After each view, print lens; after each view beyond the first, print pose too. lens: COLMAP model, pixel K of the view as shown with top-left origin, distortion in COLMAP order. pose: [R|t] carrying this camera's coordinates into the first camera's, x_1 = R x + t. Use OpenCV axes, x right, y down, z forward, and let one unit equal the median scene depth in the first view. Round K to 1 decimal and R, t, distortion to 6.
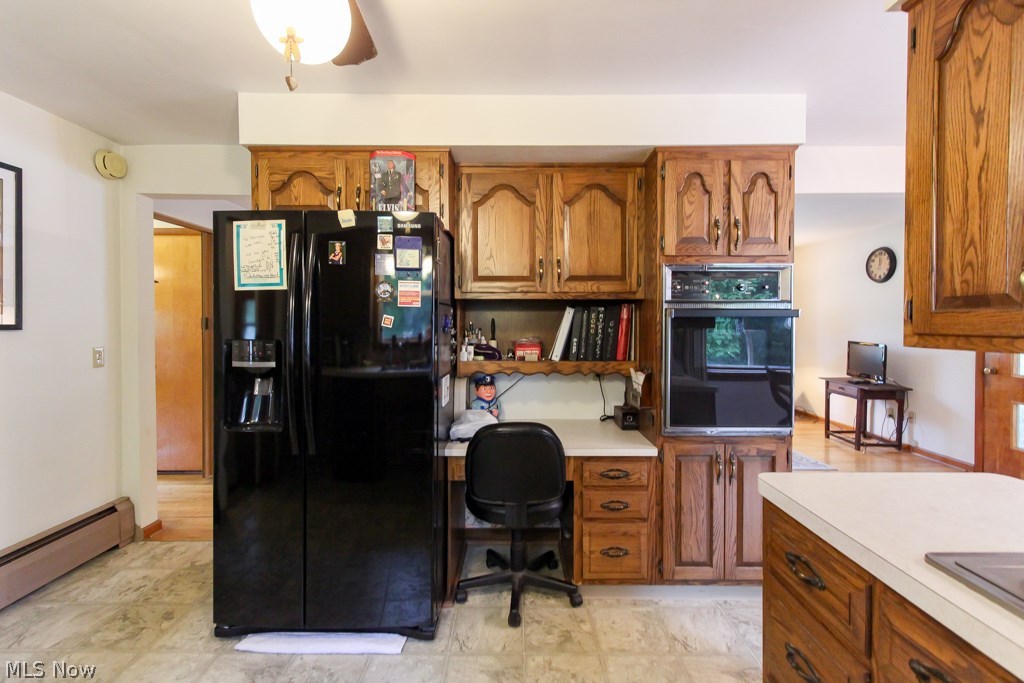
lens RADIAL K [[468.0, 0, 512.4], [0, 468.0, 324.9], [0, 0, 1]] dist [0.002084, 0.000444]
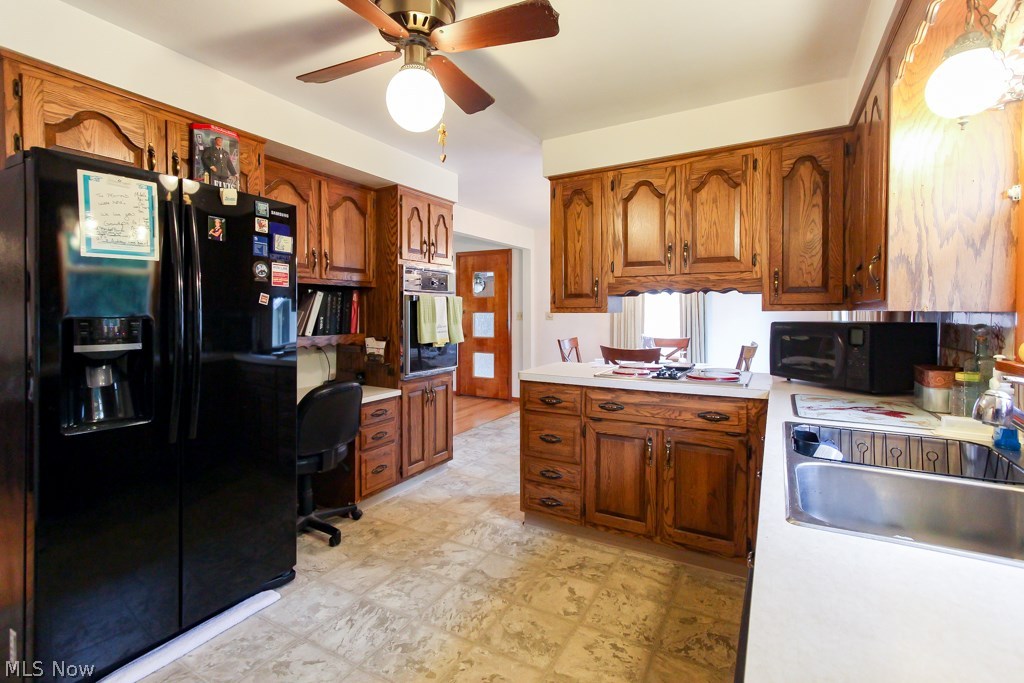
lens RADIAL K [[462.8, 0, 510.9], [0, 462.8, 309.7], [0, 0, 1]] dist [0.001785, 0.001002]
pose [[0.491600, 0.001611, 0.870820, -0.807360], [0.005621, 0.999972, -0.005024, 0.022157], [-0.870803, 0.007365, 0.491576, -0.019204]]
